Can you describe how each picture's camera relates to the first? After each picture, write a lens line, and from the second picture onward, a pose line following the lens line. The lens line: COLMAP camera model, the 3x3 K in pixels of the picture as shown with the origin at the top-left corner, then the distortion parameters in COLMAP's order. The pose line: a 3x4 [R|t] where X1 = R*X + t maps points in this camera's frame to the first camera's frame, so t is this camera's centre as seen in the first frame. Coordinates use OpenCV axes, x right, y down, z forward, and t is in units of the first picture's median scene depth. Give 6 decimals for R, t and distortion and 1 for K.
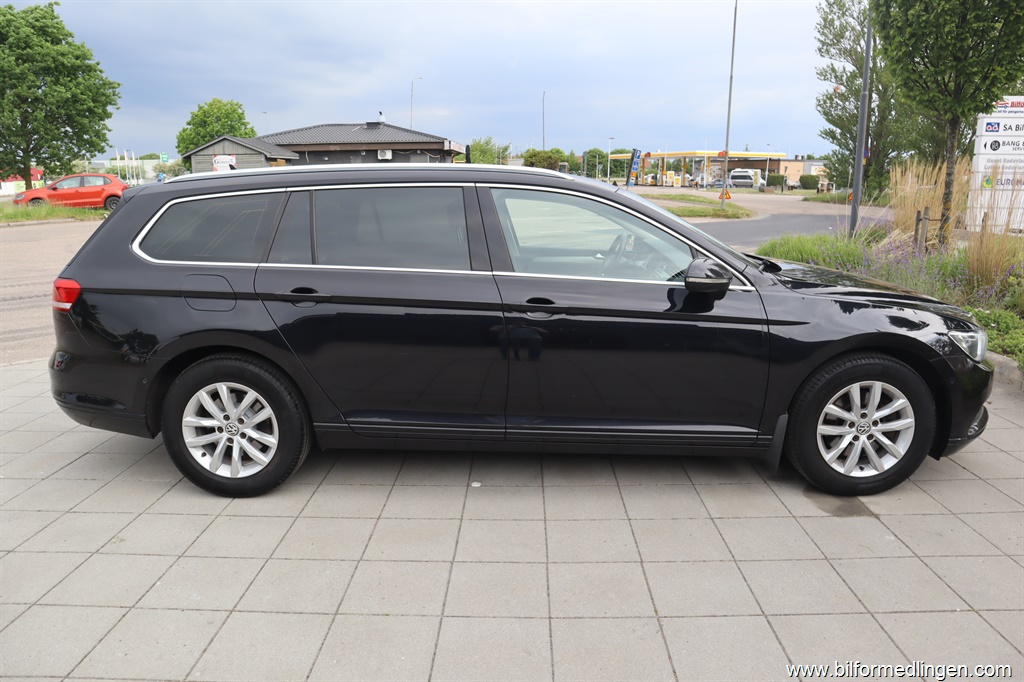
lens RADIAL K [[706.6, 0, 512.0], [0, 706.6, 341.0], [0, 0, 1]] dist [-0.114436, 0.061891]
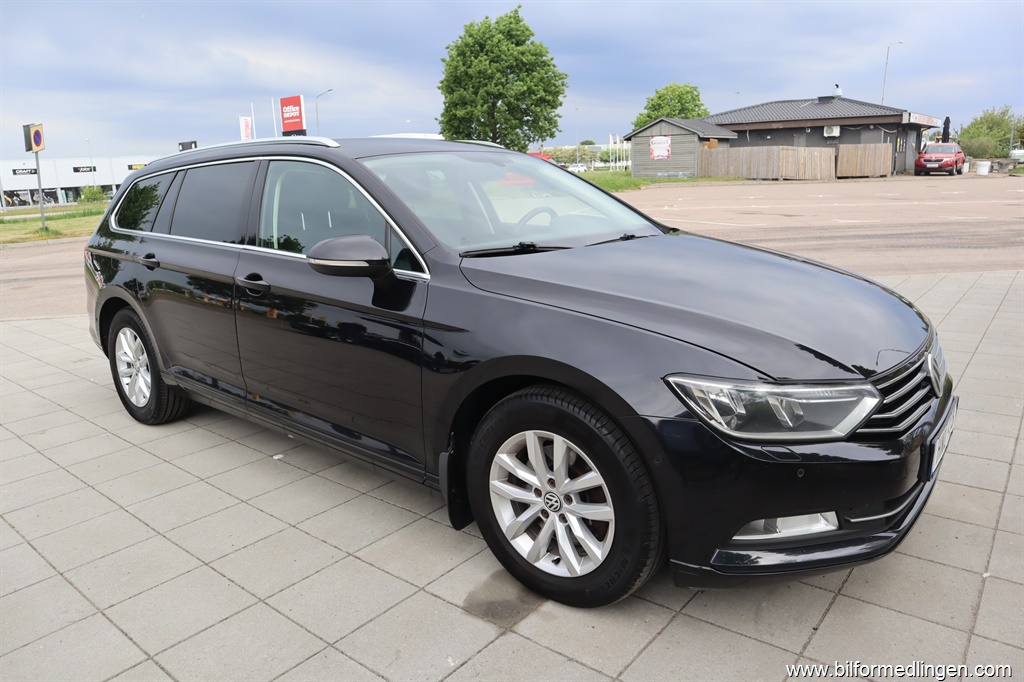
lens RADIAL K [[706.6, 0, 512.0], [0, 706.6, 341.0], [0, 0, 1]] dist [-0.114436, 0.061891]
pose [[0.791270, 0.118384, -0.599898, 0.083090], [-0.102613, 0.992875, 0.060587, -0.005903], [0.602796, 0.013616, 0.797779, 0.042545]]
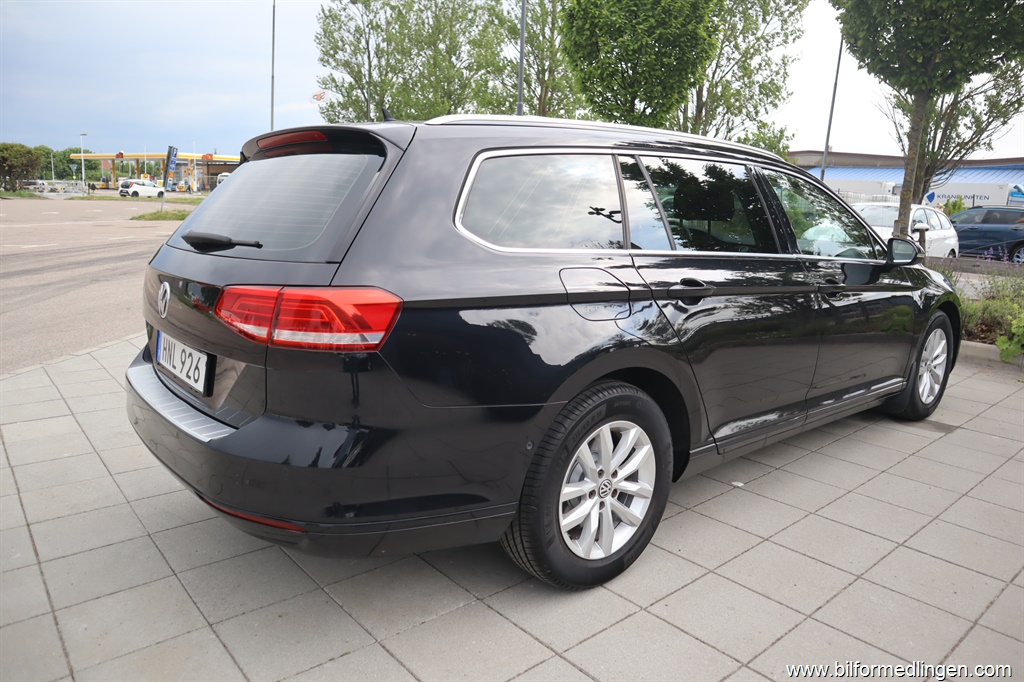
lens RADIAL K [[706.6, 0, 512.0], [0, 706.6, 341.0], [0, 0, 1]] dist [-0.114436, 0.061891]
pose [[0.749954, -0.108884, 0.652467, -0.090575], [0.113845, 0.992887, 0.034839, -0.005543], [-0.651620, 0.048152, 0.757016, 0.050896]]
